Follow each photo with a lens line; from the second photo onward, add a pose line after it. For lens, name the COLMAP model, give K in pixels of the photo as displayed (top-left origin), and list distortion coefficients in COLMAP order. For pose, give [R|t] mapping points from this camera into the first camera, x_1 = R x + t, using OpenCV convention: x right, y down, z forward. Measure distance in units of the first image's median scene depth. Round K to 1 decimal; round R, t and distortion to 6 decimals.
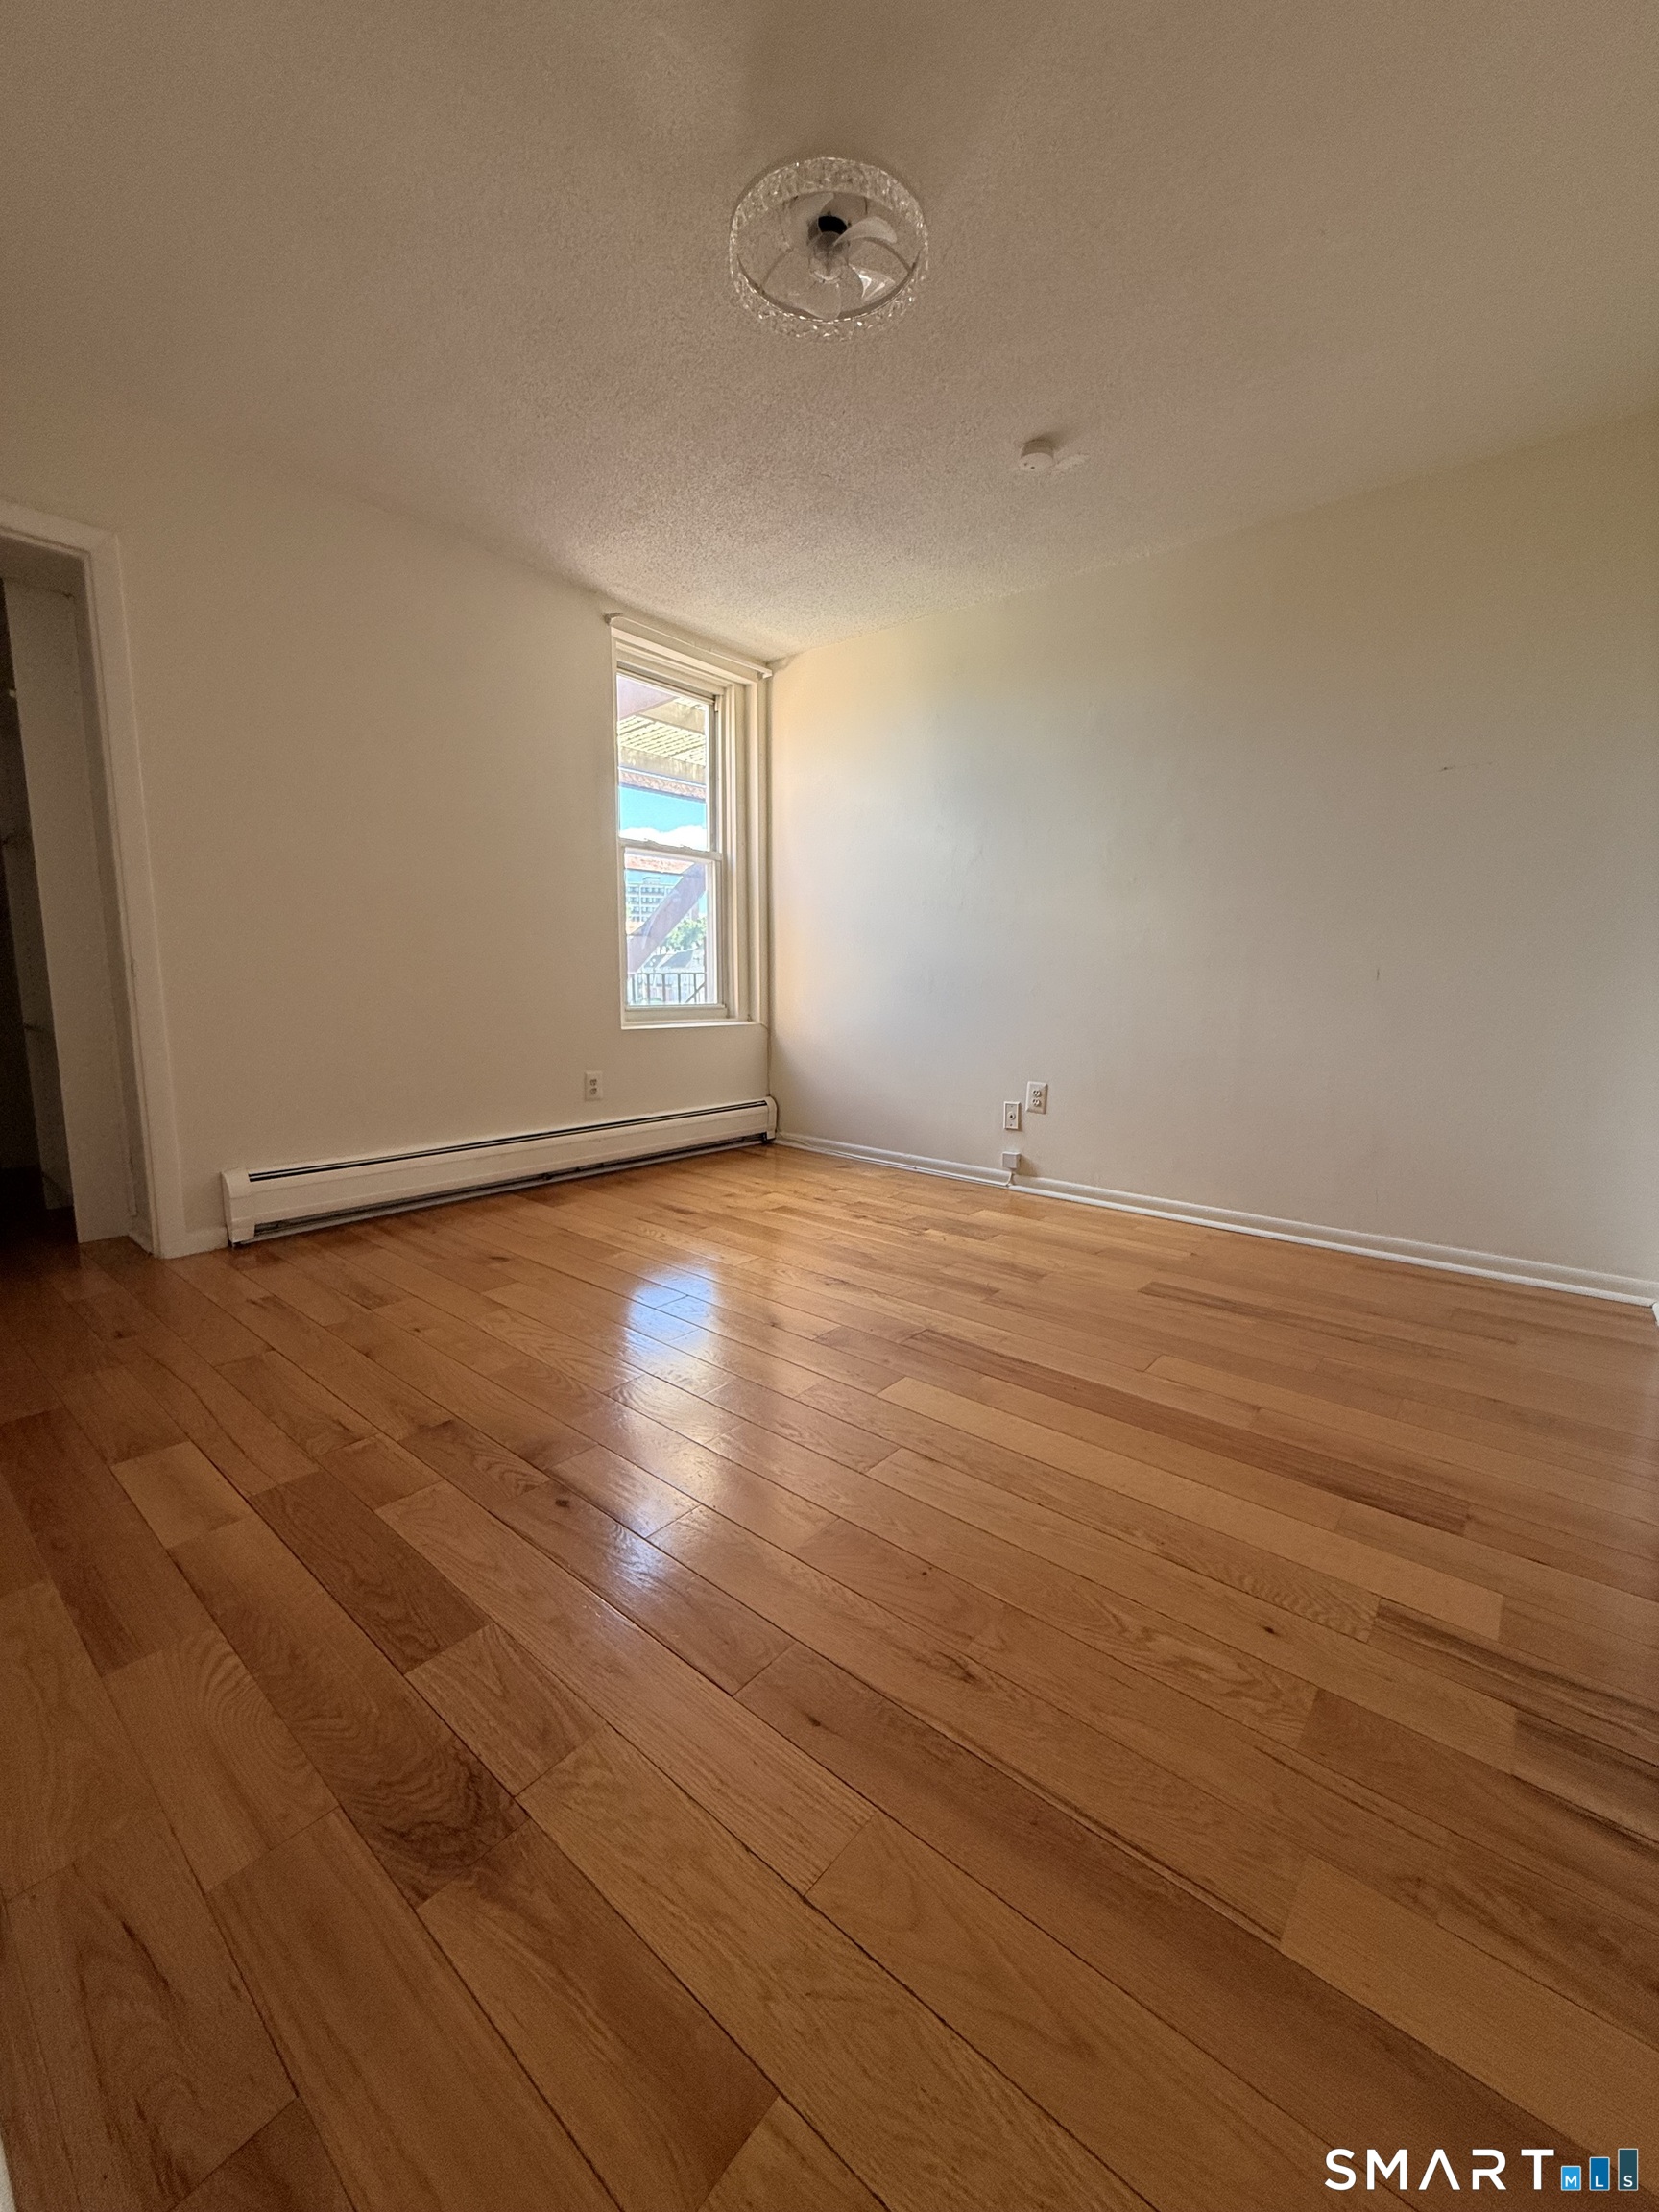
lens RADIAL K [[878.0, 0, 829.3], [0, 878.0, 1105.3], [0, 0, 1]] dist [-0.001150, 0.000220]
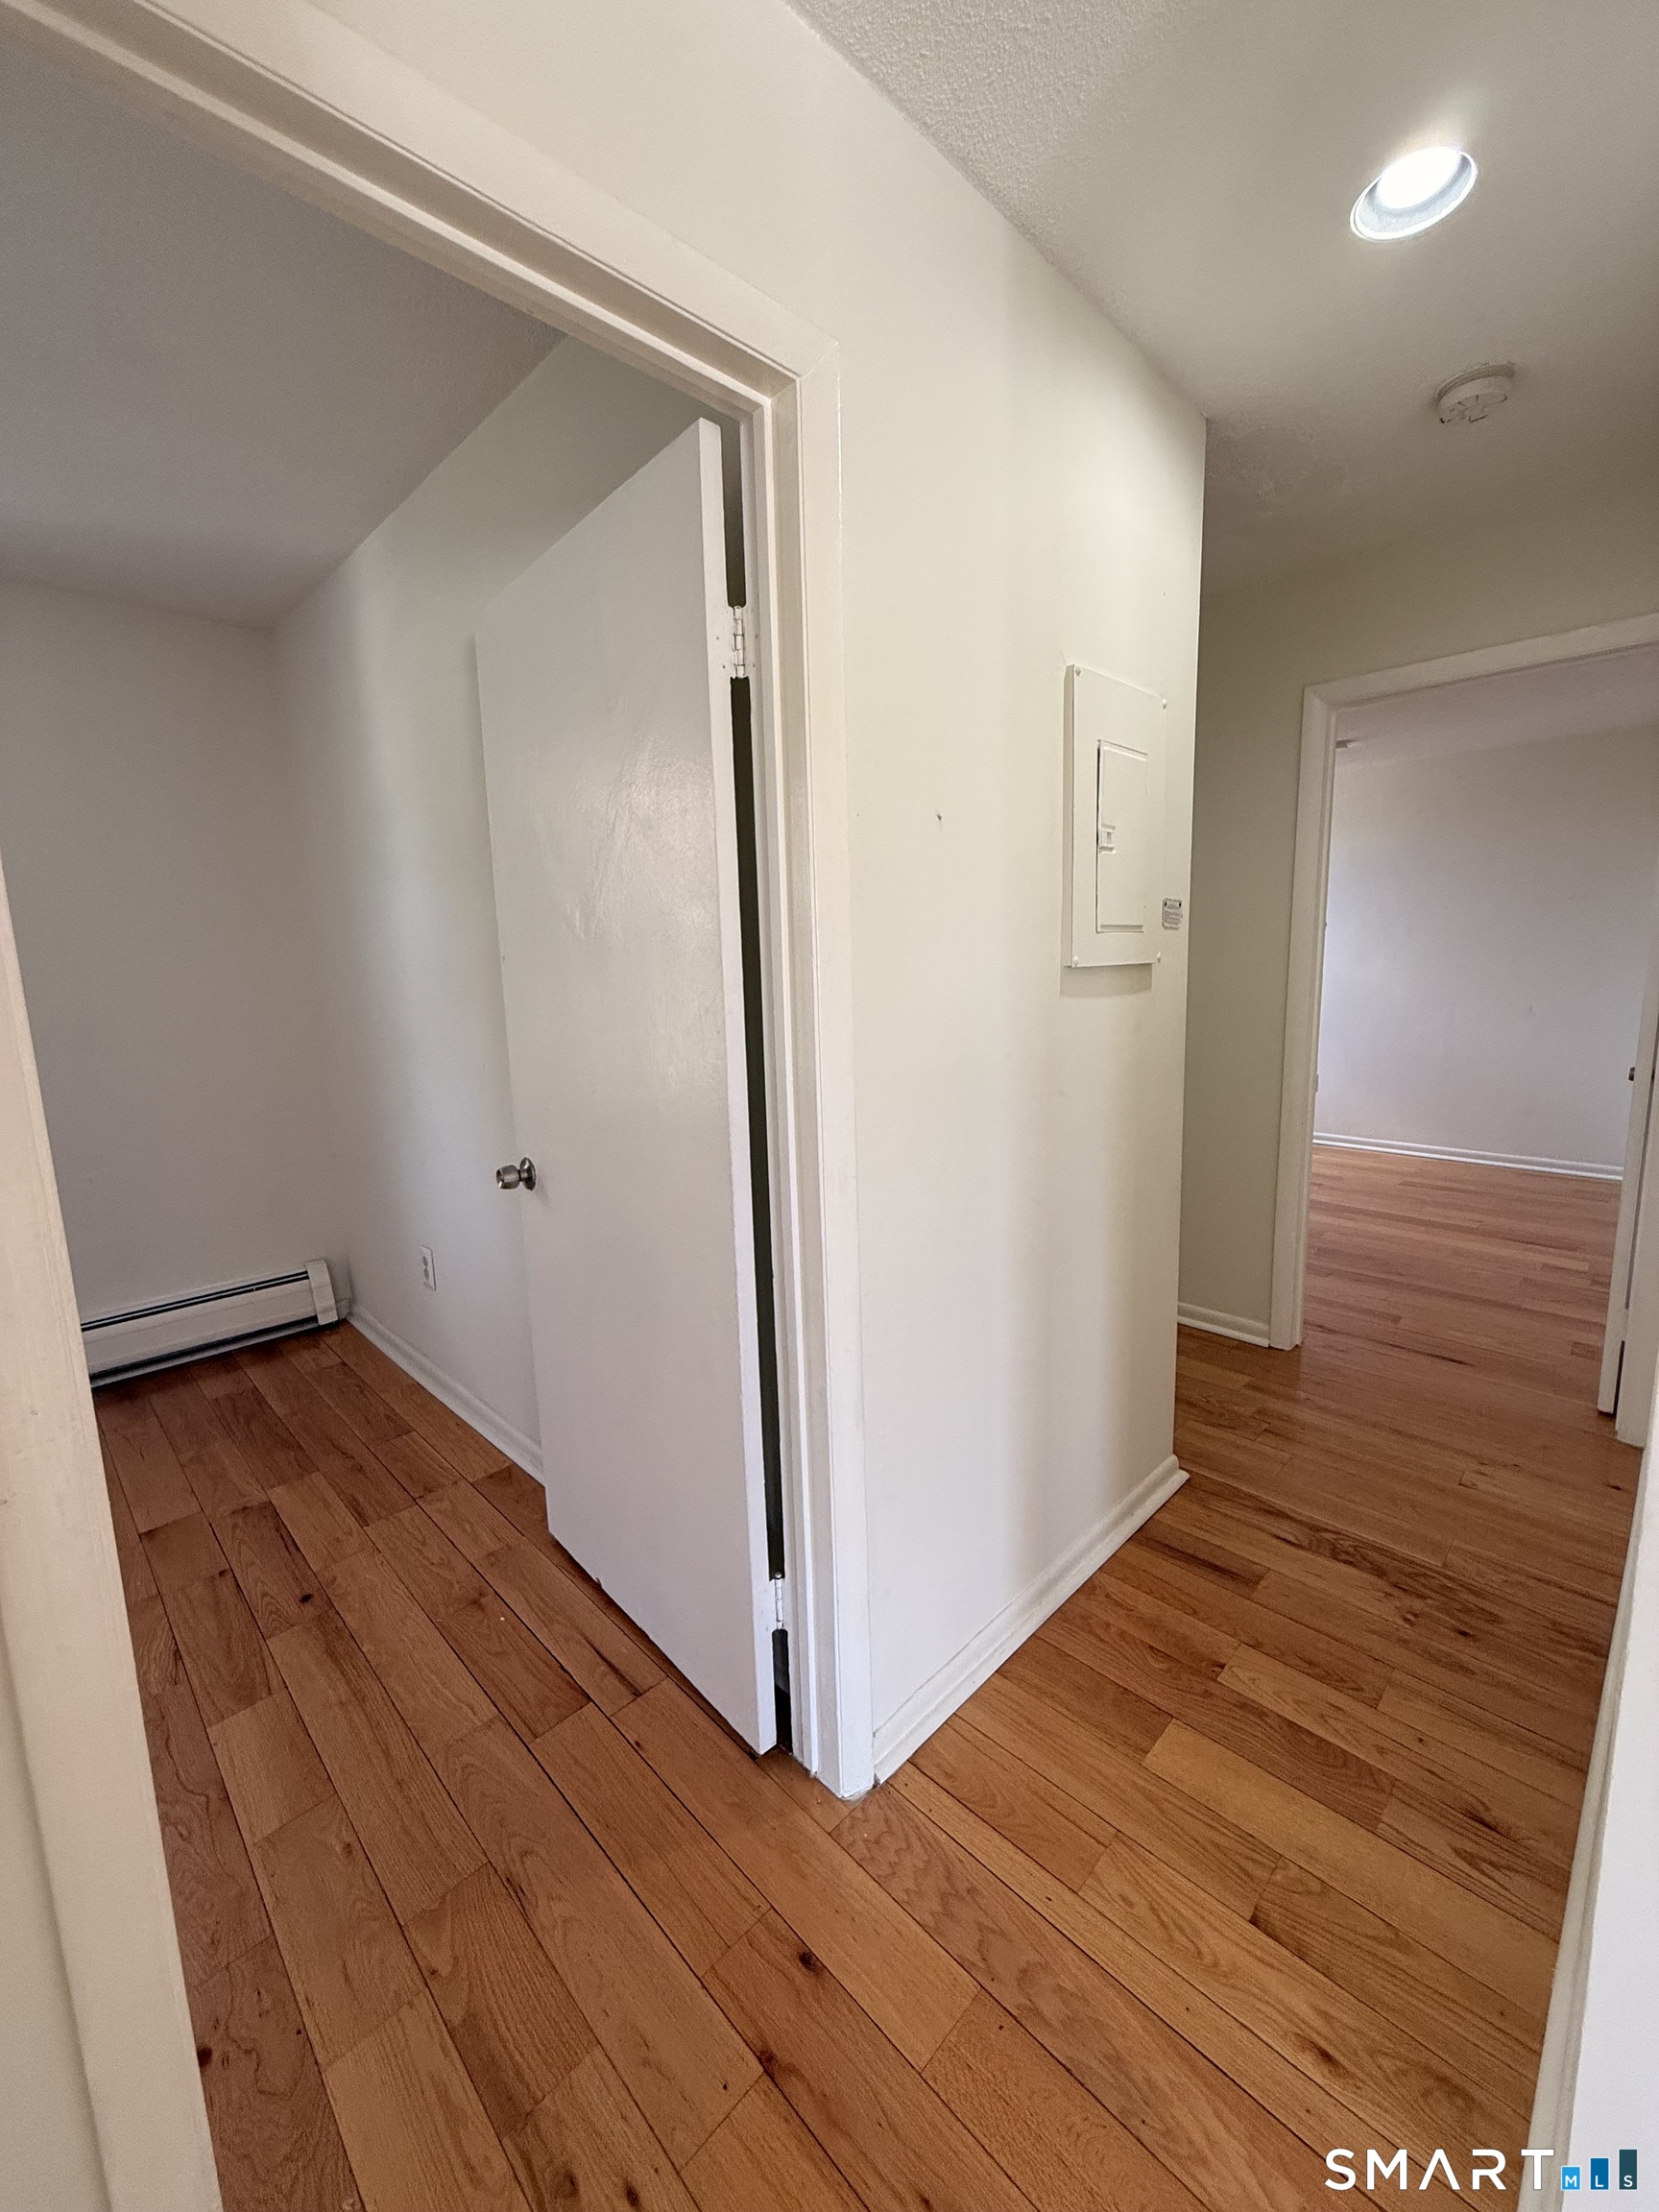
lens RADIAL K [[878.0, 0, 829.3], [0, 878.0, 1103.5], [0, 0, 1]] dist [-0.001150, 0.000220]
pose [[0.994704, -0.016631, -0.101424, -0.901959], [0.018462, 0.999683, 0.017143, -0.027511], [0.101106, -0.018925, 0.994696, -1.346487]]
